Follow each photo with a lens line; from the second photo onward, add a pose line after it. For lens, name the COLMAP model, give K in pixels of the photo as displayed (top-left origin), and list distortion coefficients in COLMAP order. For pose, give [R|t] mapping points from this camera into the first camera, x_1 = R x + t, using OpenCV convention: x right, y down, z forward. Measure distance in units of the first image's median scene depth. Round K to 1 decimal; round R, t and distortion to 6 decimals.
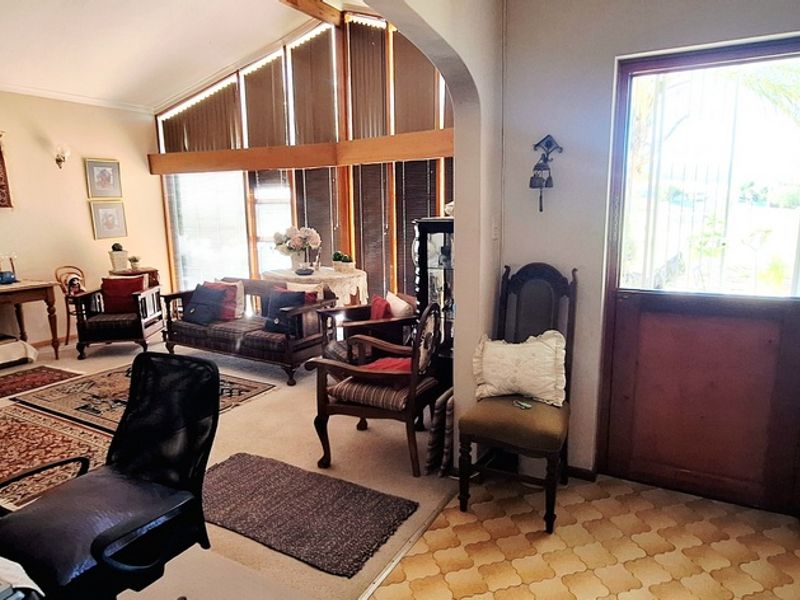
lens RADIAL K [[531.8, 0, 400.0], [0, 531.8, 300.0], [0, 0, 1]] dist [0.006508, 0.002028]
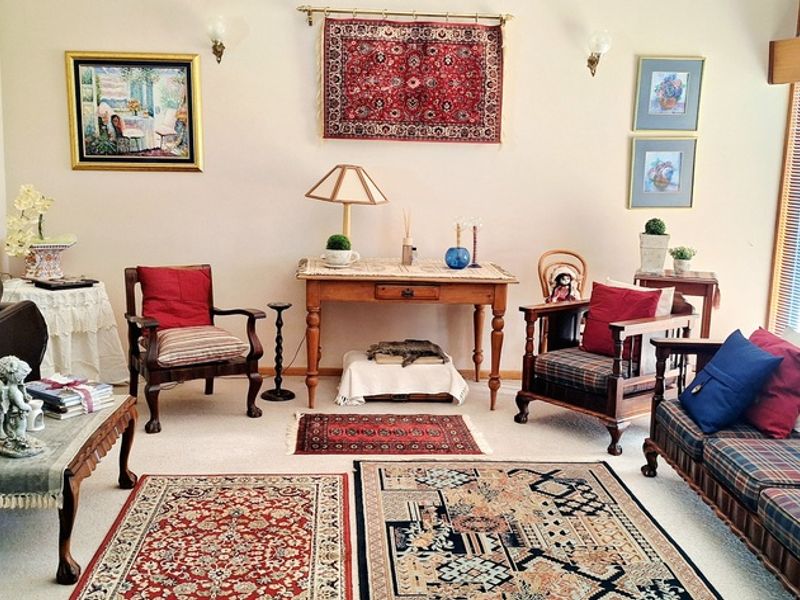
lens RADIAL K [[887.4, 0, 400.0], [0, 887.4, 300.0], [0, 0, 1]] dist [0.142100, -0.286120]
pose [[0.547151, 0.176014, -0.818318, 0.063455], [-0.183203, 0.979119, 0.088106, -0.067945], [0.816739, 0.101711, 0.567972, 0.351403]]
